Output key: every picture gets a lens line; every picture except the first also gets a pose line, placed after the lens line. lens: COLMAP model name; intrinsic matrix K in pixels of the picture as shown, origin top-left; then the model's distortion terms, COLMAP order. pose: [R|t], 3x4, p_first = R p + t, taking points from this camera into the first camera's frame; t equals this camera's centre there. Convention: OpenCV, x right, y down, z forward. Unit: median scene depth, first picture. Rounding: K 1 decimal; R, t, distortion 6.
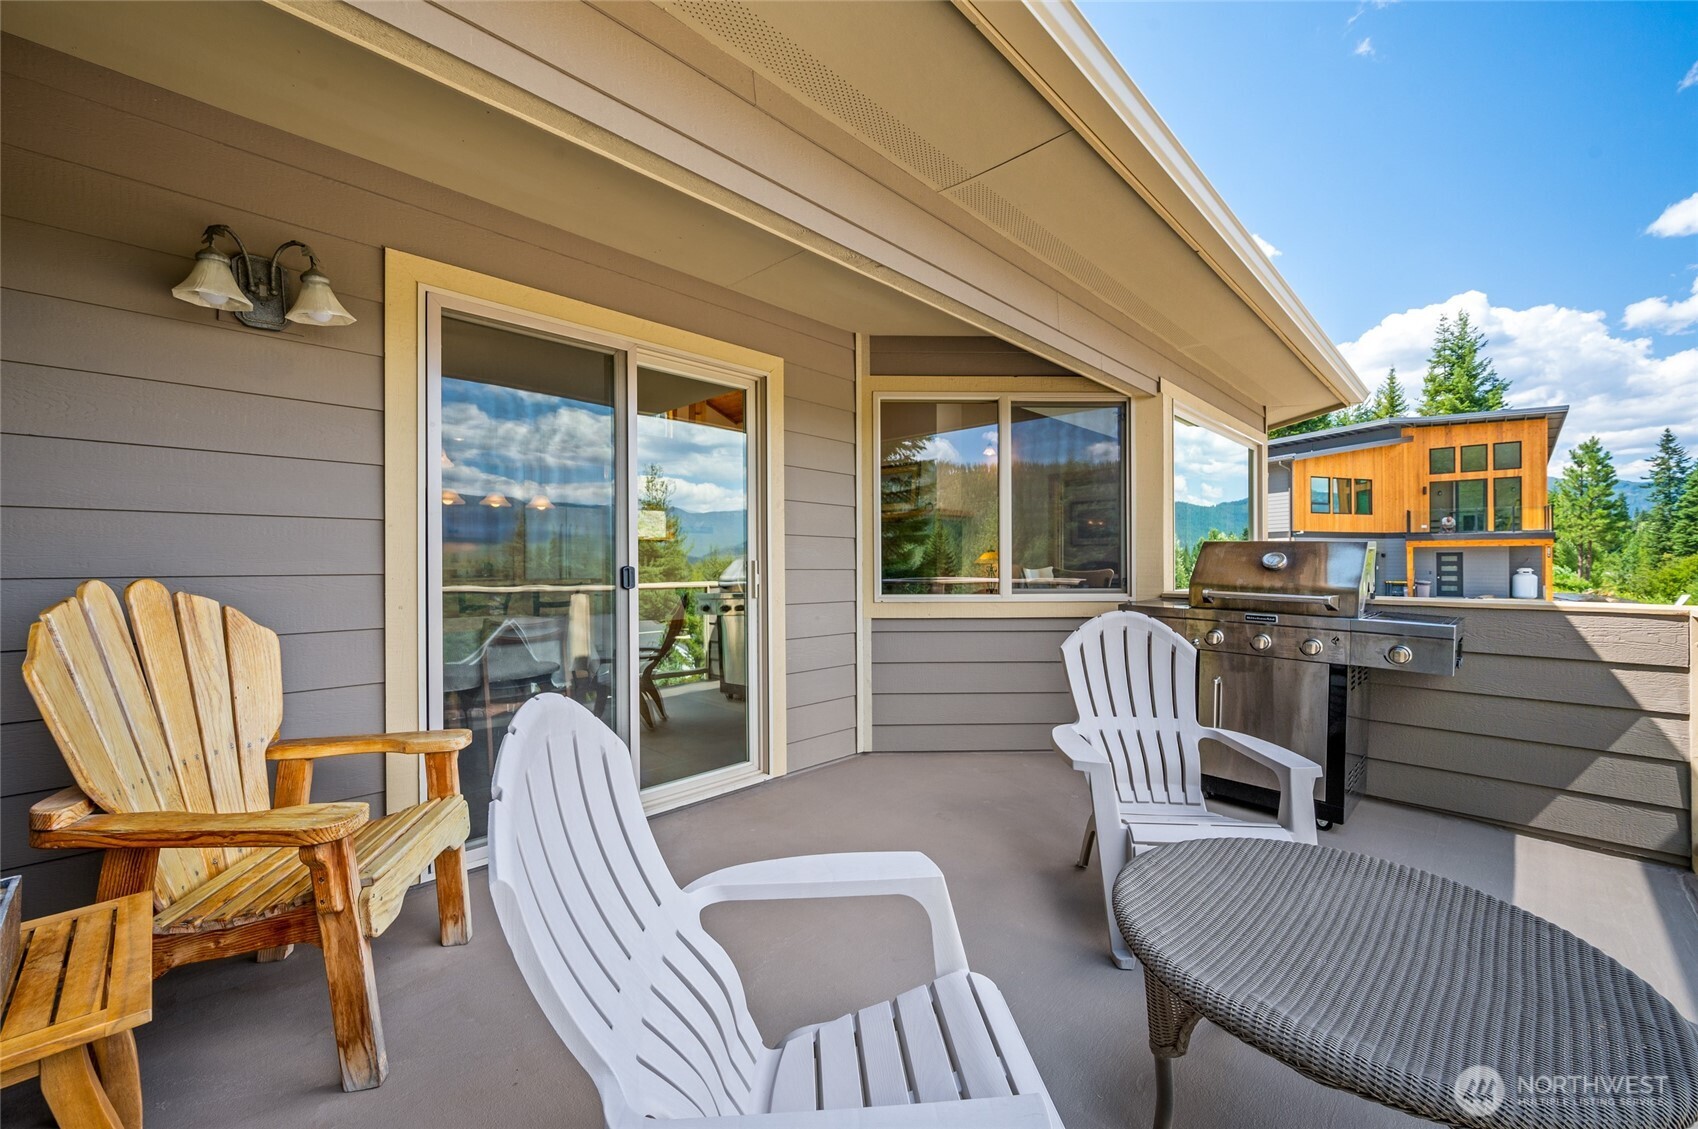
lens RADIAL K [[674.9, 0, 850.9], [0, 674.9, 556.8], [0, 0, 1]] dist [-0.000759, 0.000082]
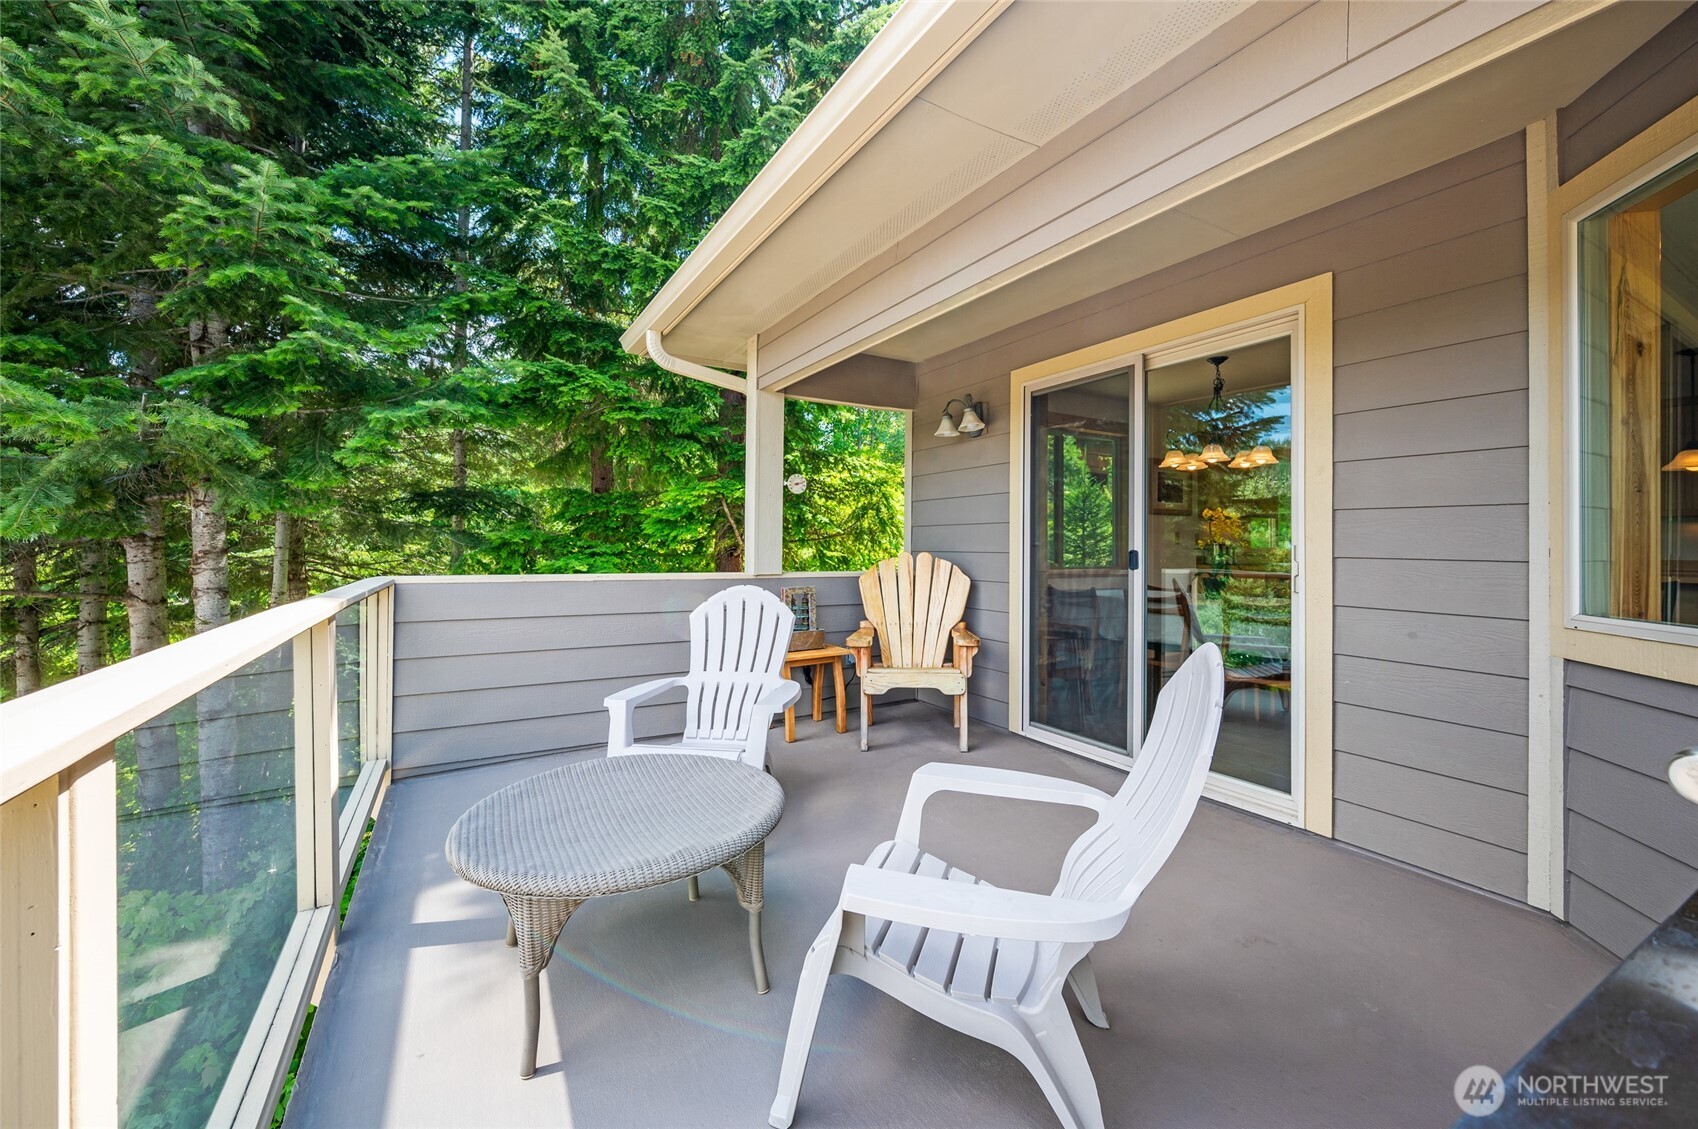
lens RADIAL K [[681.0, 0, 856.8], [0, 681.0, 539.5], [0, 0, 1]] dist [-0.000143, -0.000599]
pose [[-0.263455, -0.013790, -0.964573, 0.788916], [-0.002773, 0.999905, -0.013538, 0.010761], [0.964668, -0.000892, -0.263468, 0.731607]]
